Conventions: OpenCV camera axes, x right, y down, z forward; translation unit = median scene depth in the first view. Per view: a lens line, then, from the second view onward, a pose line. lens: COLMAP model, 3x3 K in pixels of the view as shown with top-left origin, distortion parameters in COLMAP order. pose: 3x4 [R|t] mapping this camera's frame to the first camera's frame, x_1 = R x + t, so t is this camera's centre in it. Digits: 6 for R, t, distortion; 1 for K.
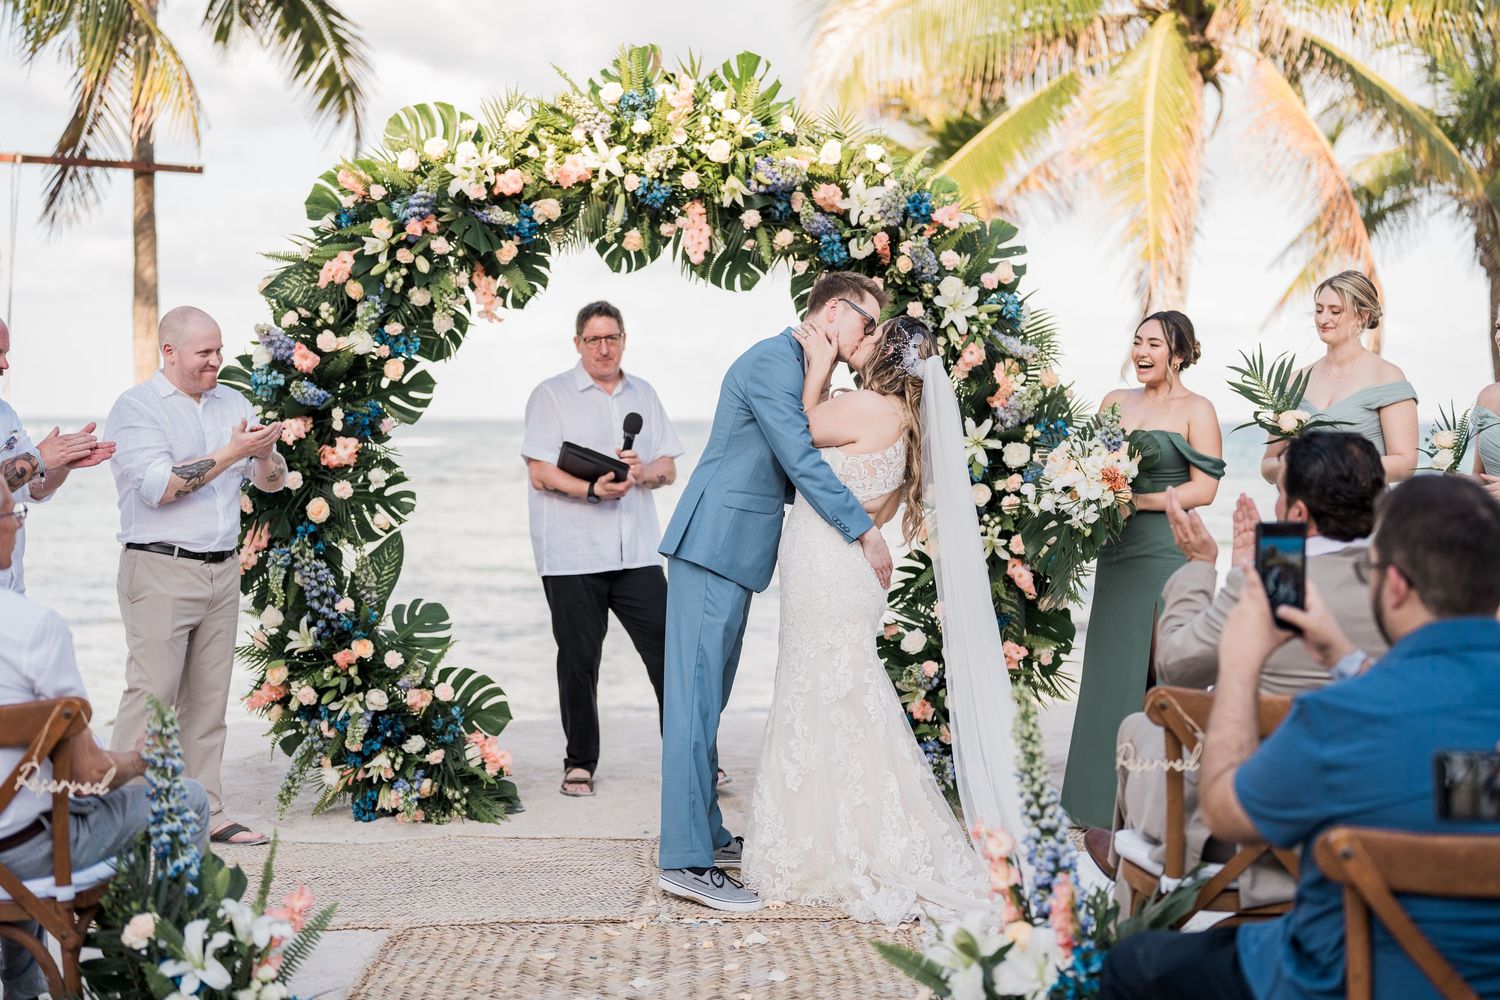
lens RADIAL K [[2127.8, 0, 739.1], [0, 2127.8, 504.8], [0, 0, 1]] dist [0.006597, 0.000000]
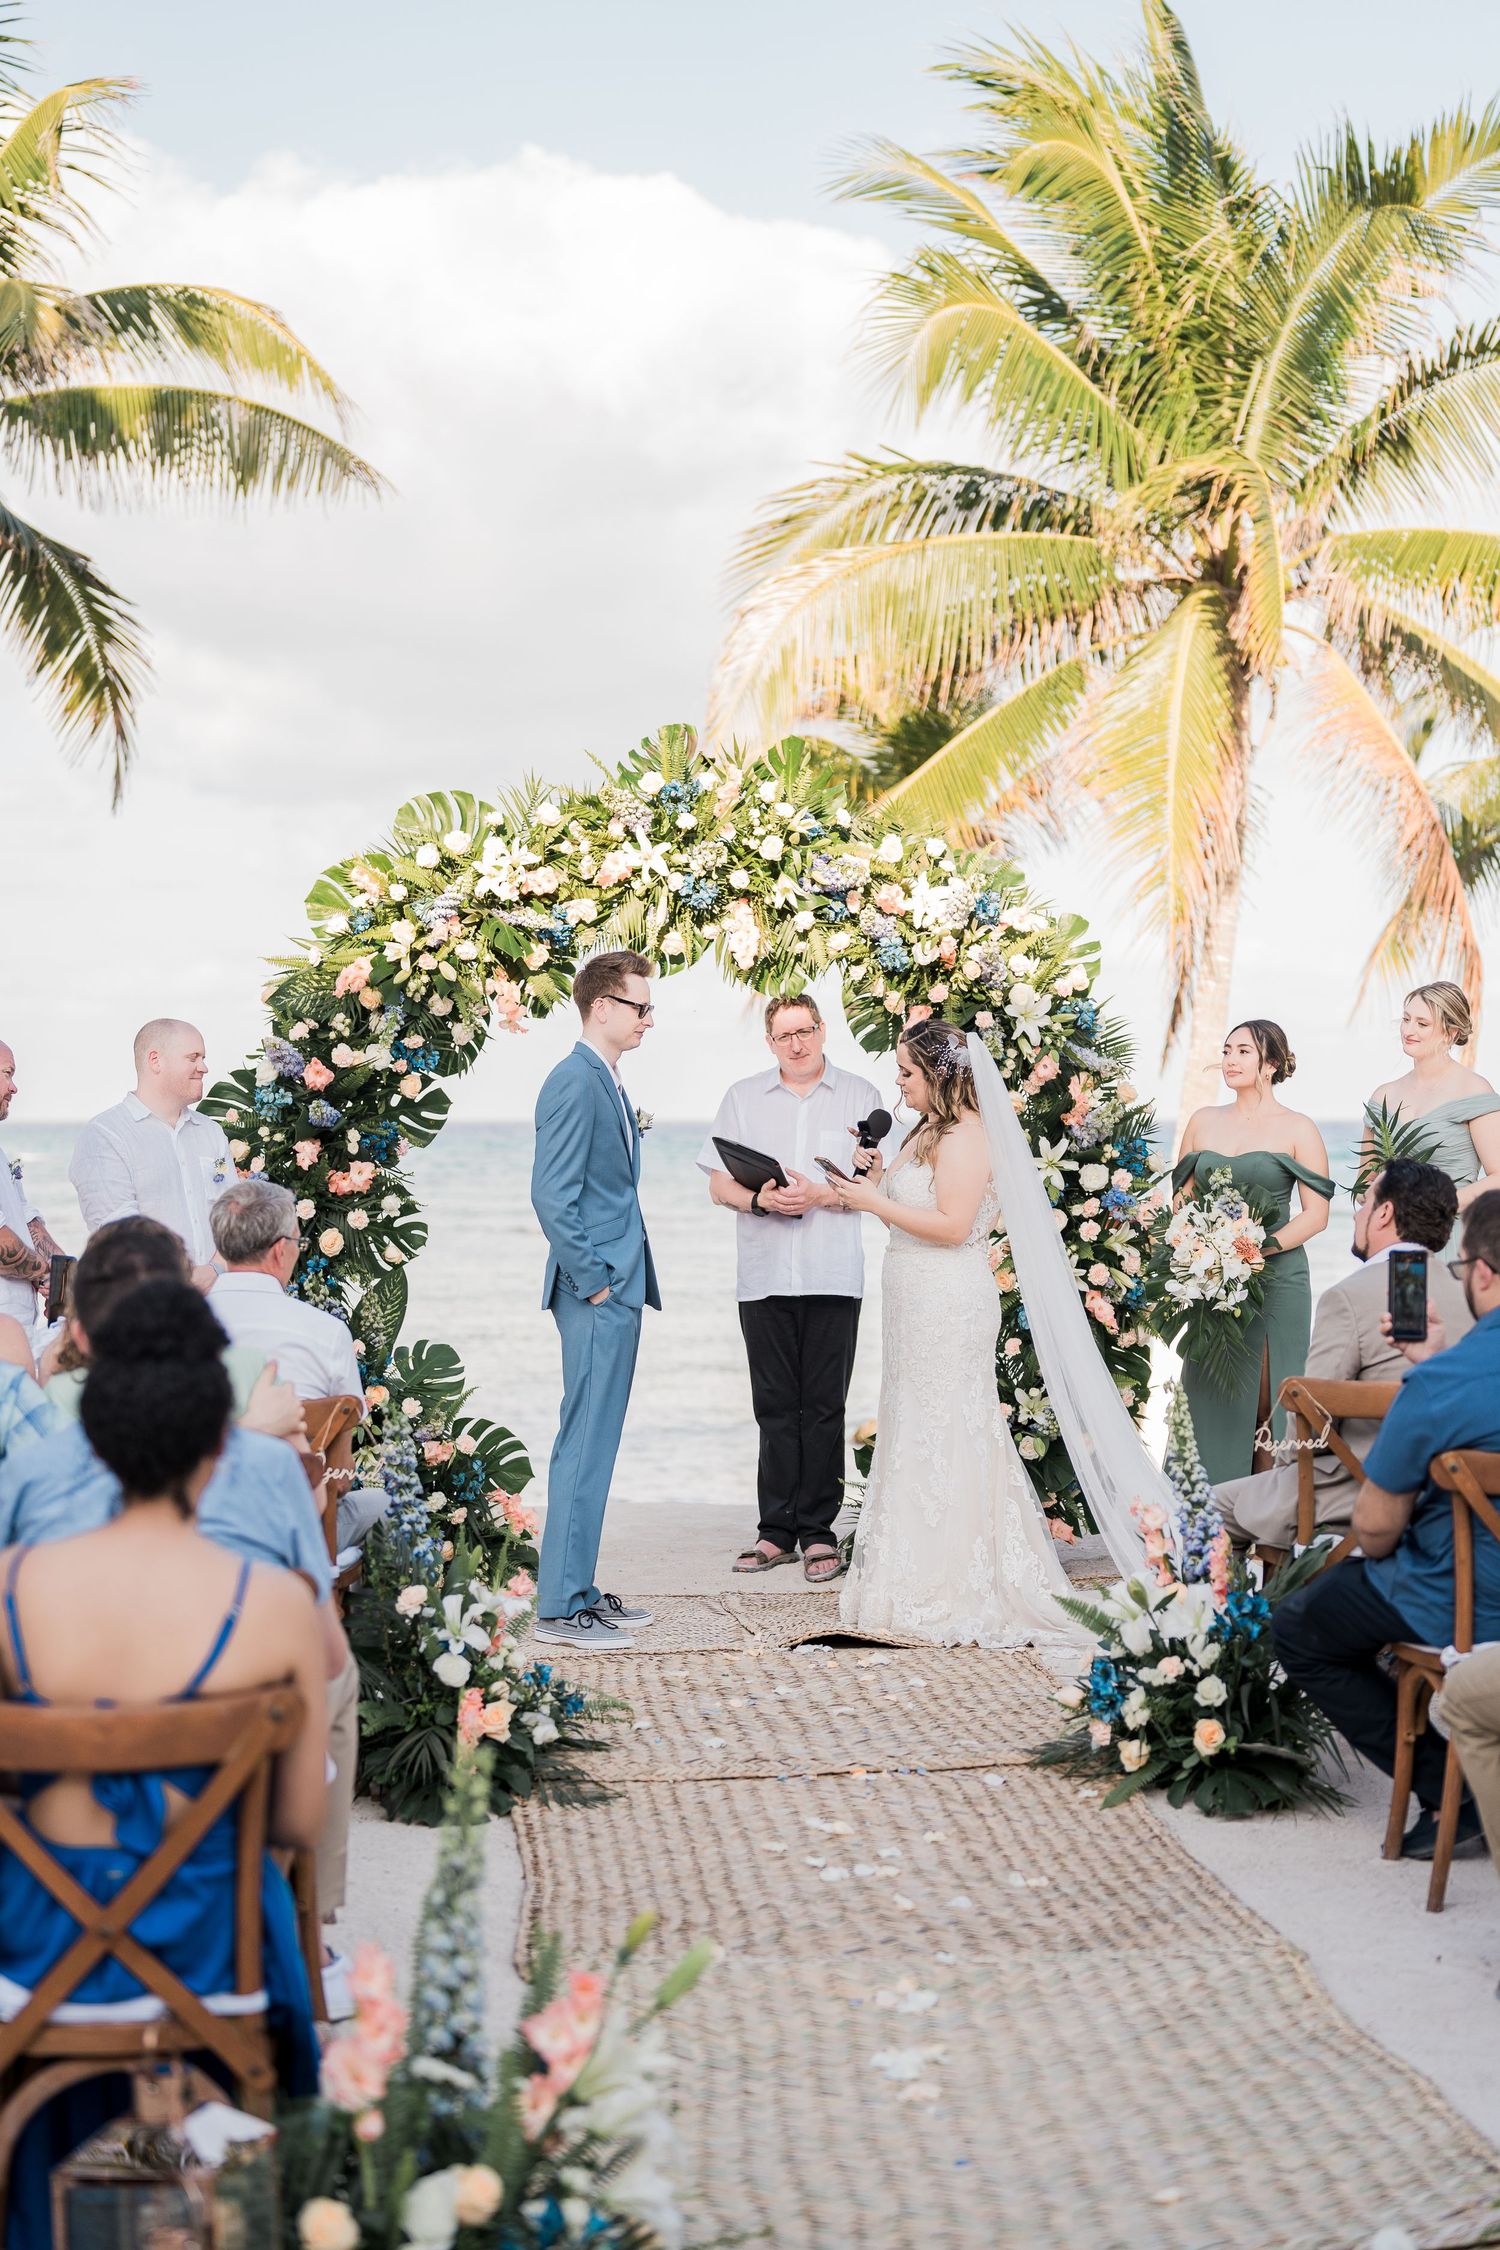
lens RADIAL K [[3352.5, 0, 760.4], [0, 3352.5, 1117.4], [0, 0, 1]] dist [-0.006109, 0.000000]
pose [[0.997101, -0.003860, 0.075988, -0.123019], [0.006961, 0.999152, -0.040579, 0.008498], [-0.075767, 0.040991, 0.996283, -0.430730]]
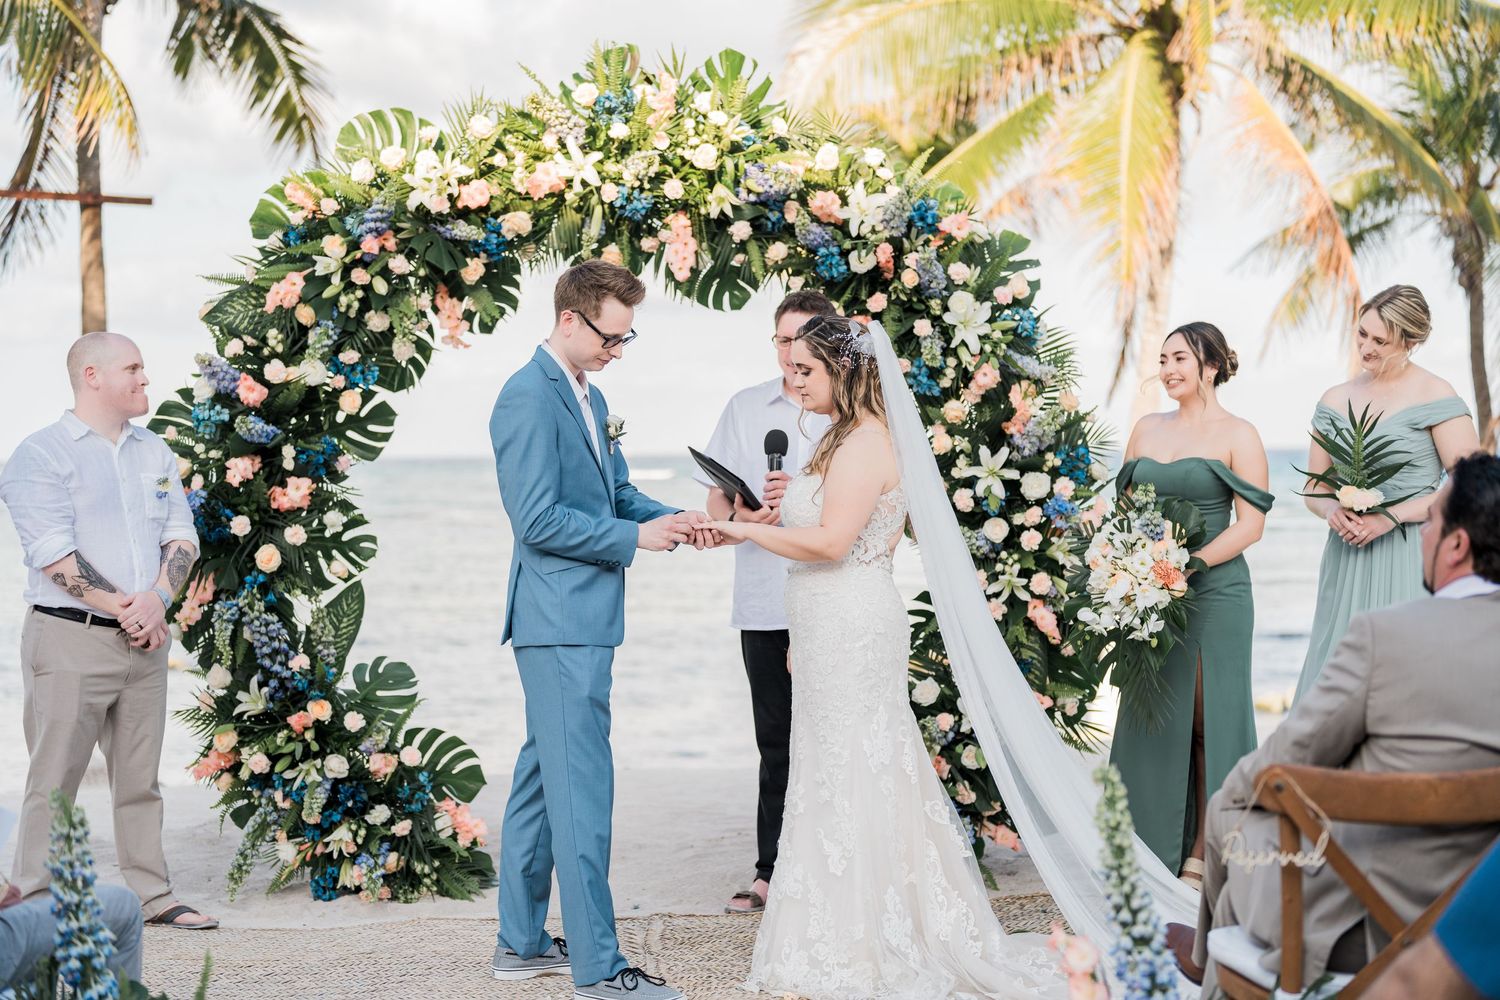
lens RADIAL K [[2127.8, 0, 740.7], [0, 2127.8, 514.7], [0, 0, 1]] dist [0.006597, 0.000000]
pose [[0.999736, -0.015461, 0.016975, -0.011791], [0.015646, 0.999819, -0.010784, -0.003031], [-0.016805, 0.011047, 0.999798, 0.090200]]
